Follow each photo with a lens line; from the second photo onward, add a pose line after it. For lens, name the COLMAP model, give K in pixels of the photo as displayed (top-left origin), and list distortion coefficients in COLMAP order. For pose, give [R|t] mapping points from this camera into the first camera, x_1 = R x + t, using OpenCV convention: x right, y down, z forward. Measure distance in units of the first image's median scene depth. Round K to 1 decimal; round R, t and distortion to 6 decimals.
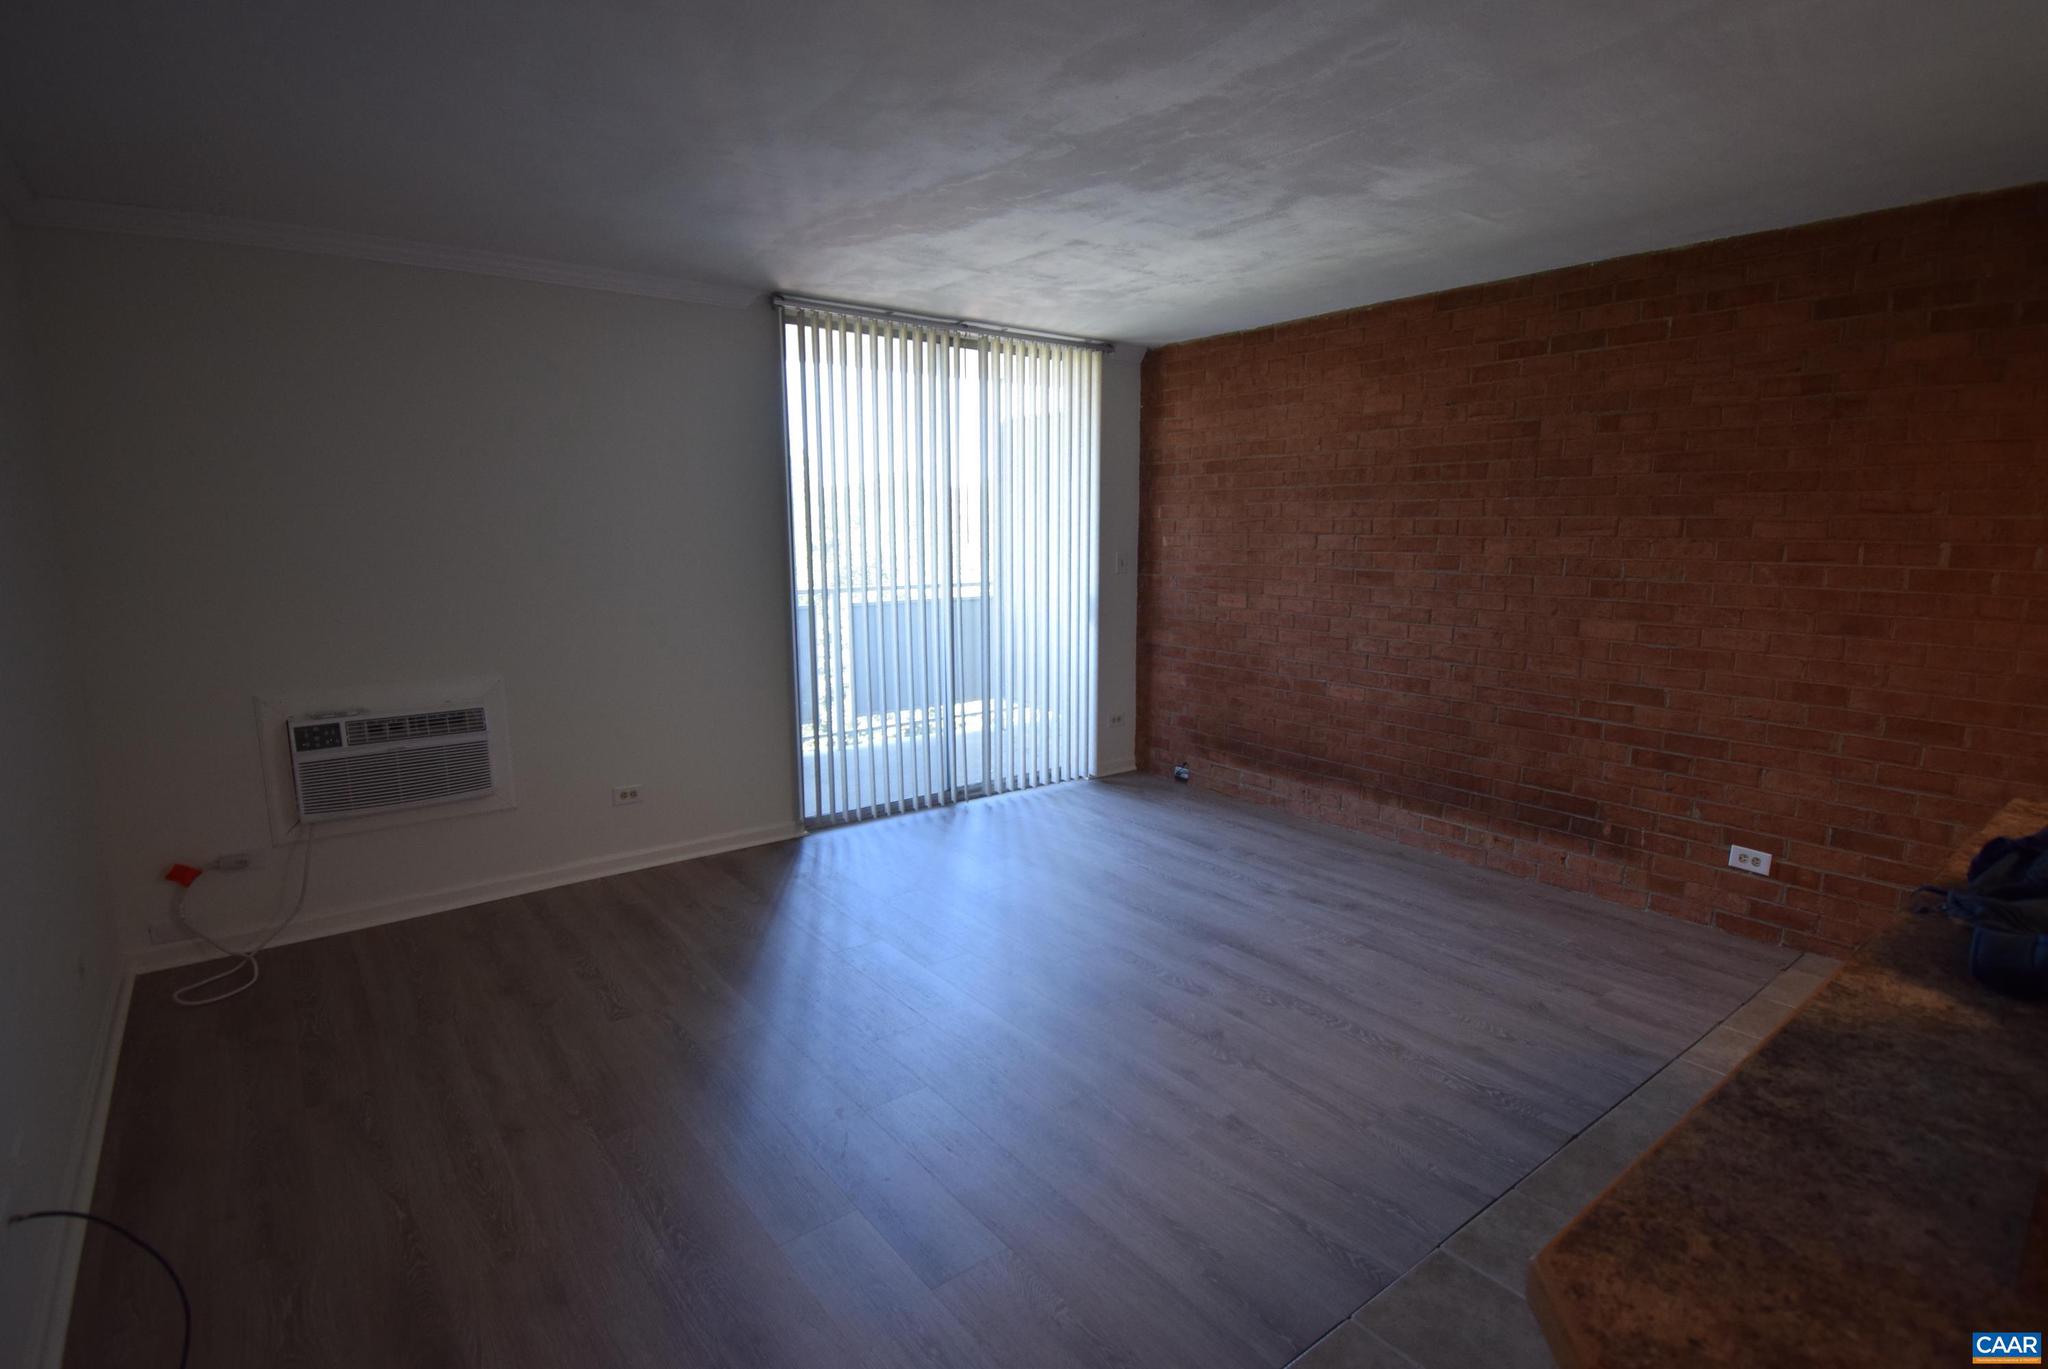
lens RADIAL K [[1005.8, 0, 1037.9], [0, 1005.8, 681.8], [0, 0, 1]] dist [0.023432, -0.027713]
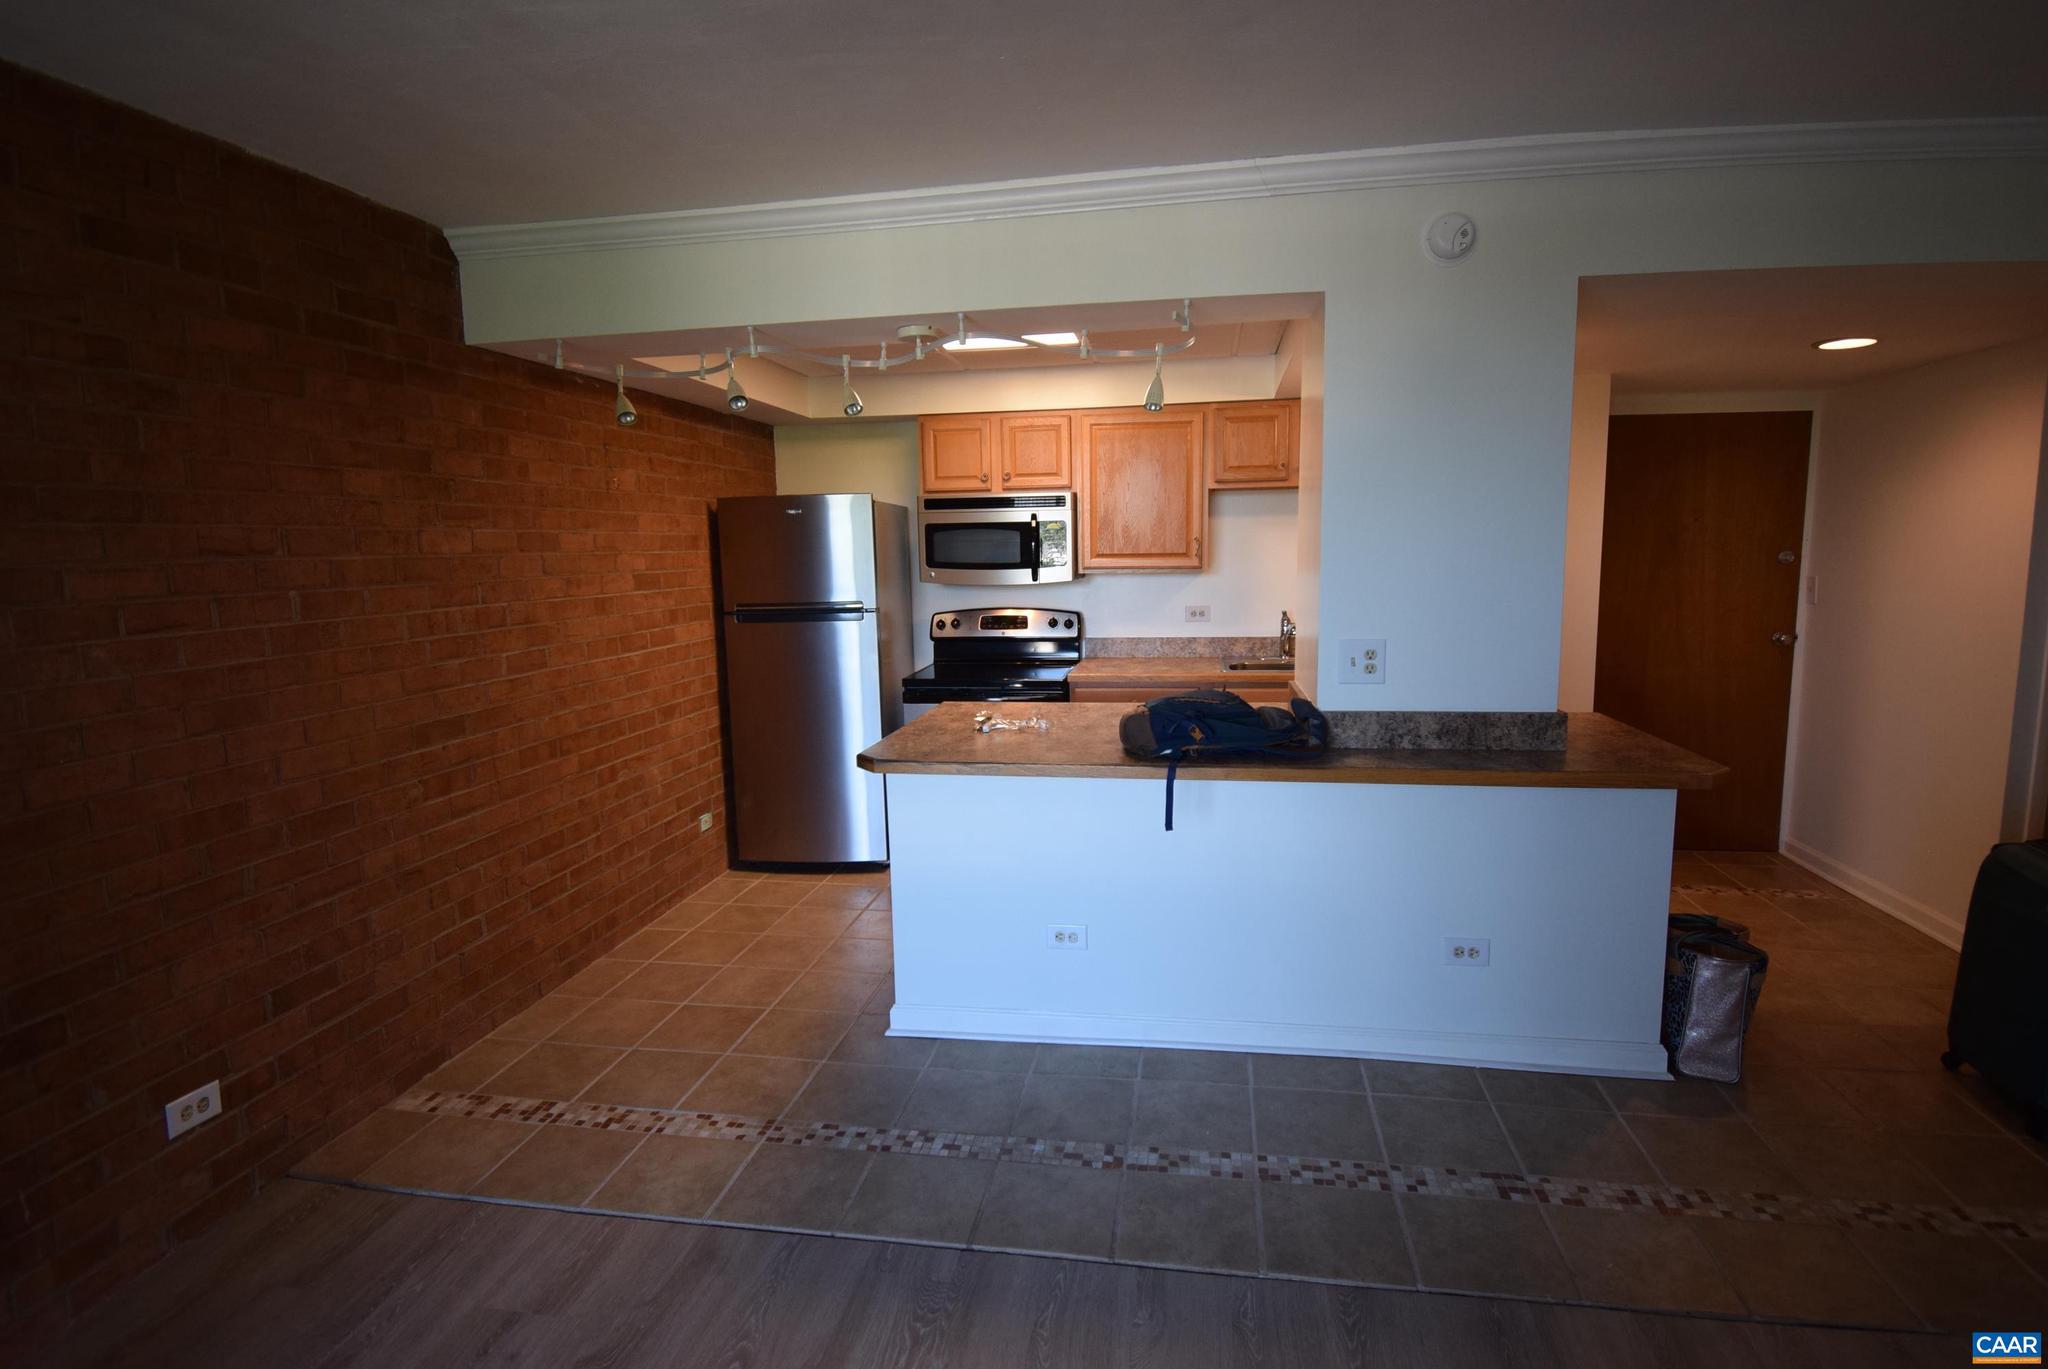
lens RADIAL K [[1005.8, 0, 1037.9], [0, 1005.8, 681.8], [0, 0, 1]] dist [0.023432, -0.027713]
pose [[-0.667005, -0.087870, 0.739854, -0.085351], [0.136718, 0.961724, 0.237477, -0.163301], [-0.732402, 0.259550, -0.629461, 0.996862]]
